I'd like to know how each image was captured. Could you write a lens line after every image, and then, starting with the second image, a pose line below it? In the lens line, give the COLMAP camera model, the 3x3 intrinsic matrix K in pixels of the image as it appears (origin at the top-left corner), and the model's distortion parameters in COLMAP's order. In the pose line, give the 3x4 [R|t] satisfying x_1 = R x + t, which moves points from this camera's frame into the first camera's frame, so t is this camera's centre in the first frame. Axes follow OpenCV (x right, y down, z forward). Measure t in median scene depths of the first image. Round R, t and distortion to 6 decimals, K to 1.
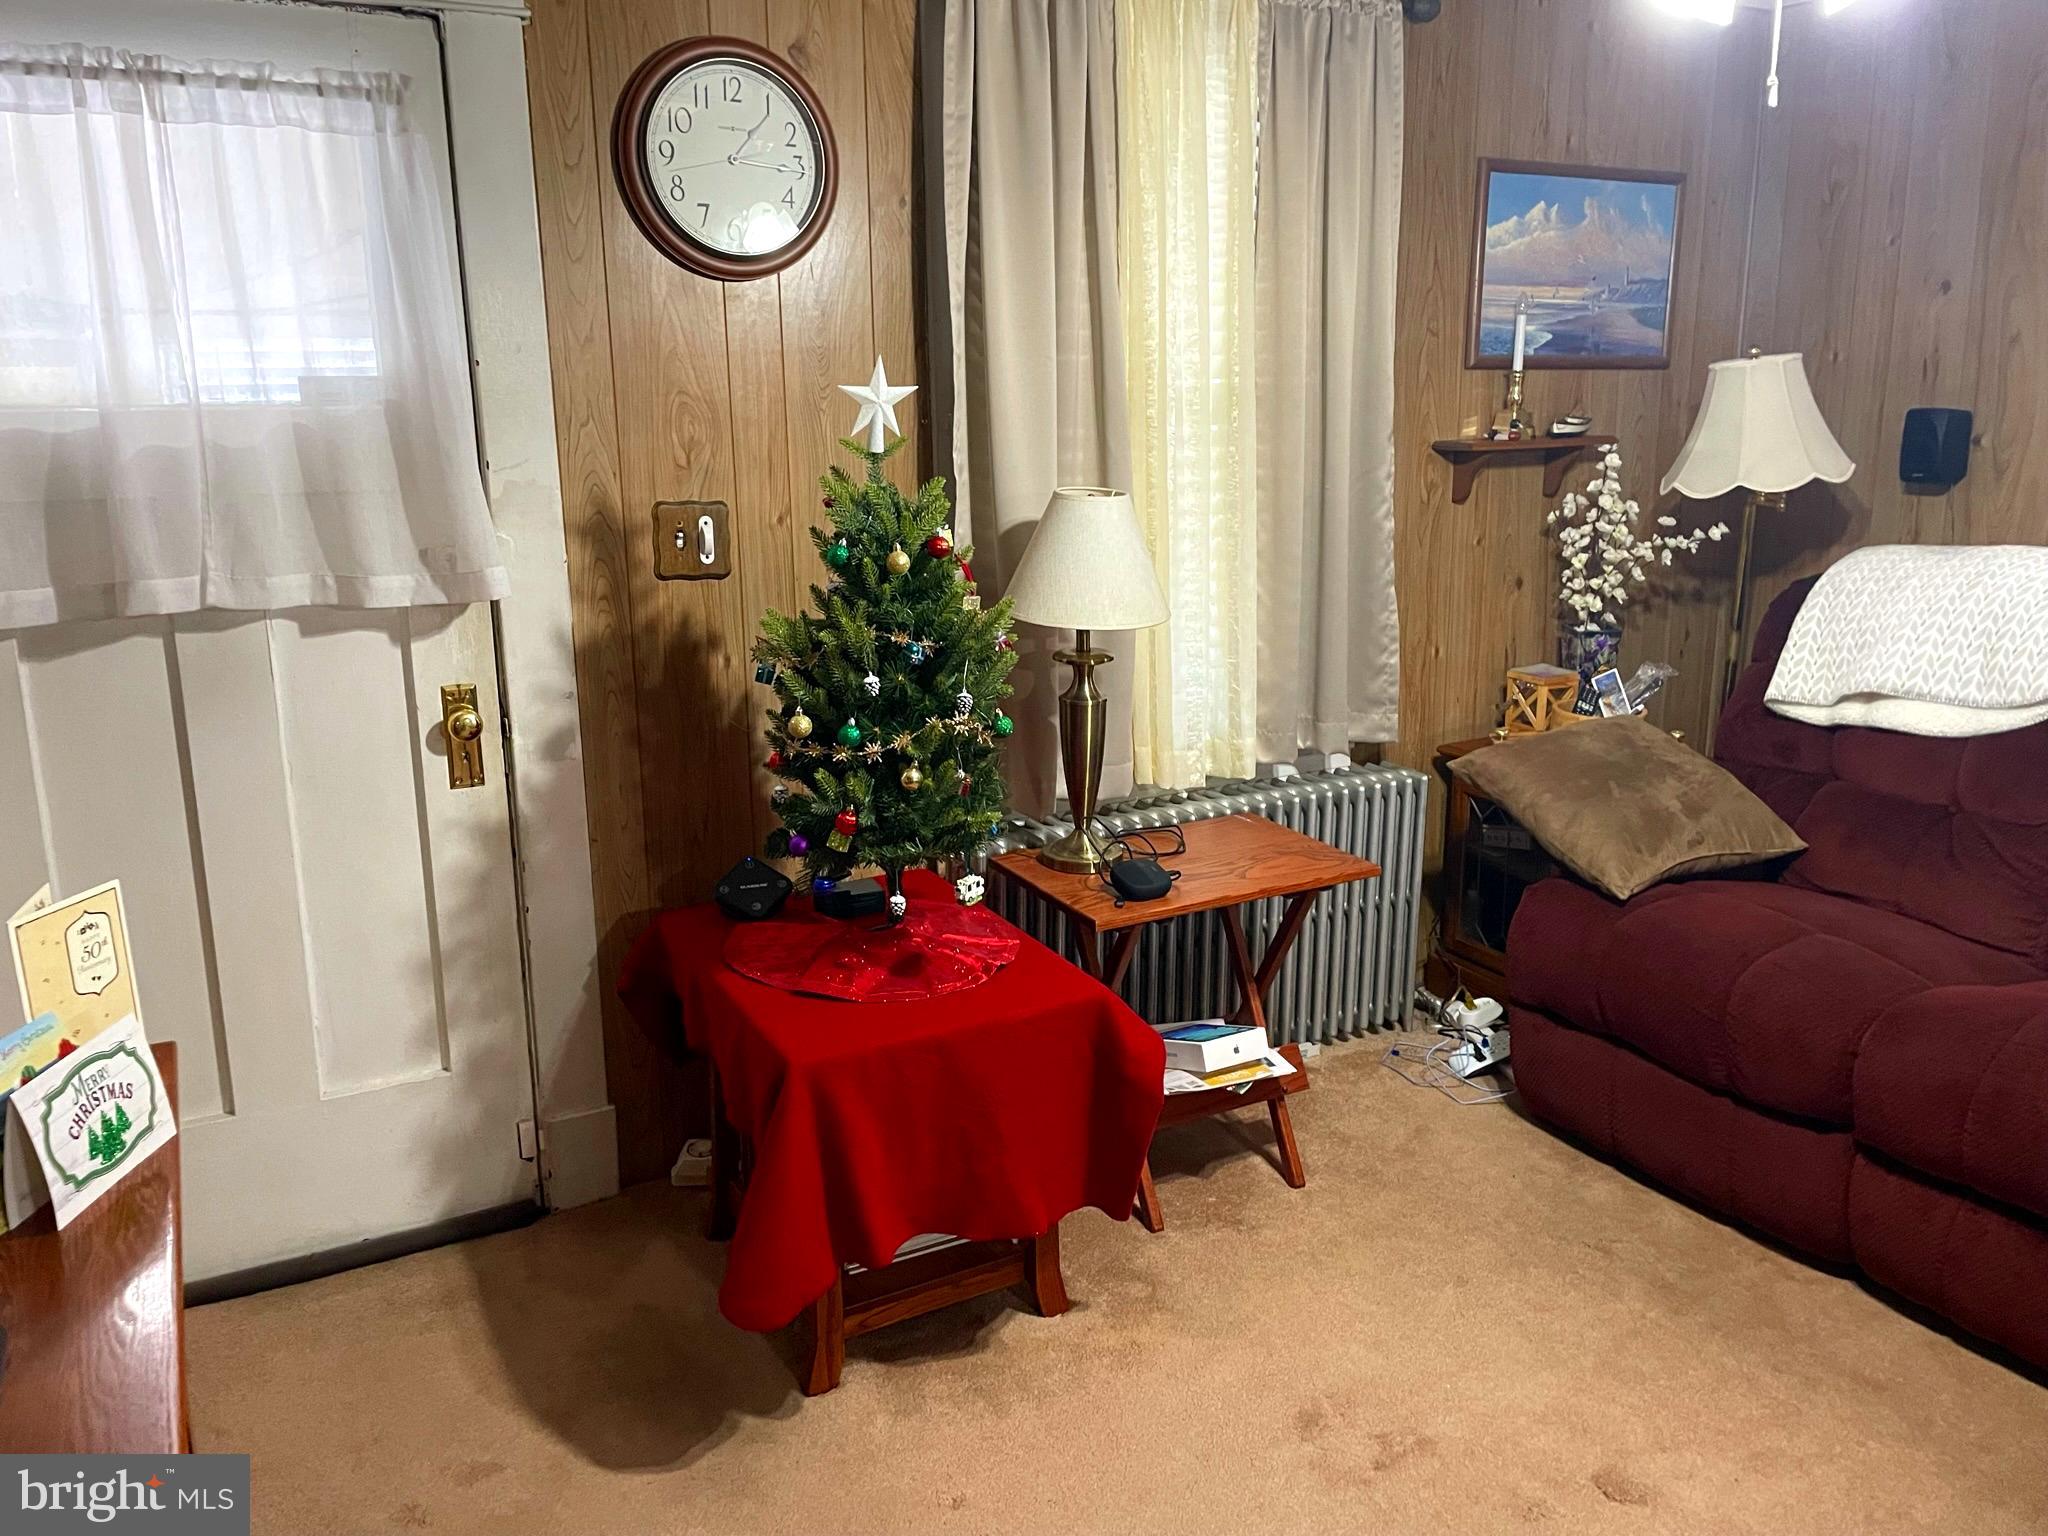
lens RADIAL K [[1536.3, 0, 1024.1], [0, 1536.3, 760.6], [0, 0, 1]] dist [0.084040, -0.099622]
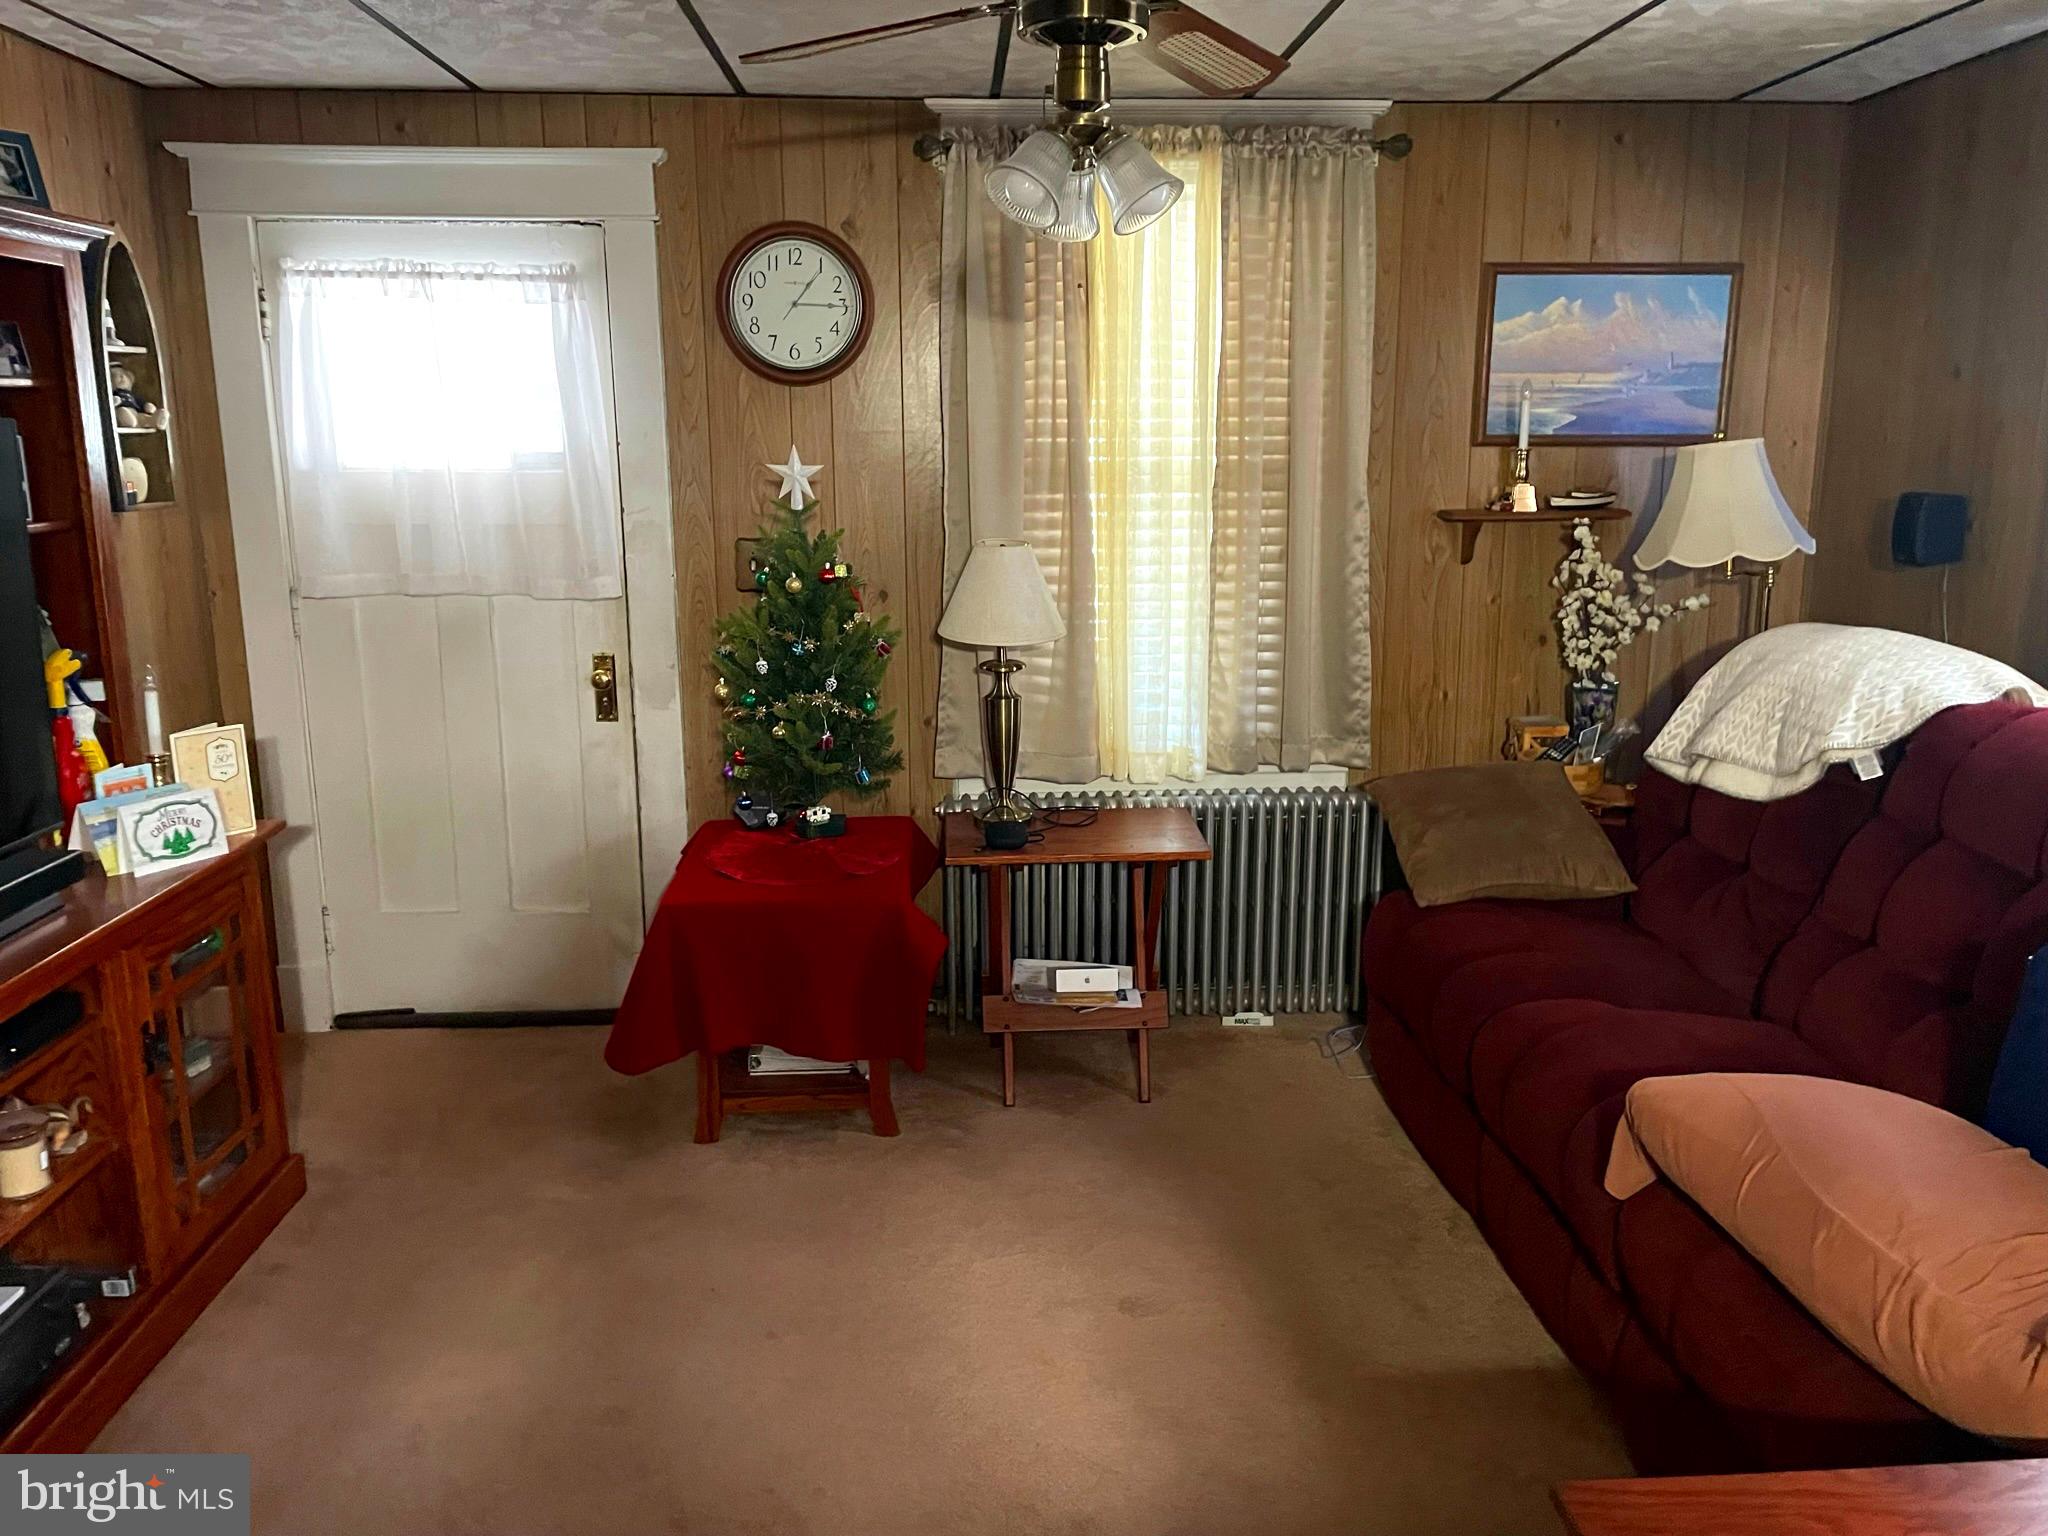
lens RADIAL K [[1536.3, 0, 1029.8], [0, 1536.3, 766.4], [0, 0, 1]] dist [0.084040, -0.099622]
pose [[0.906416, 0.098390, -0.410768, 0.562475], [-0.105431, 0.994411, 0.005541, 0.007855], [0.409017, 0.038285, 0.911723, -0.178399]]
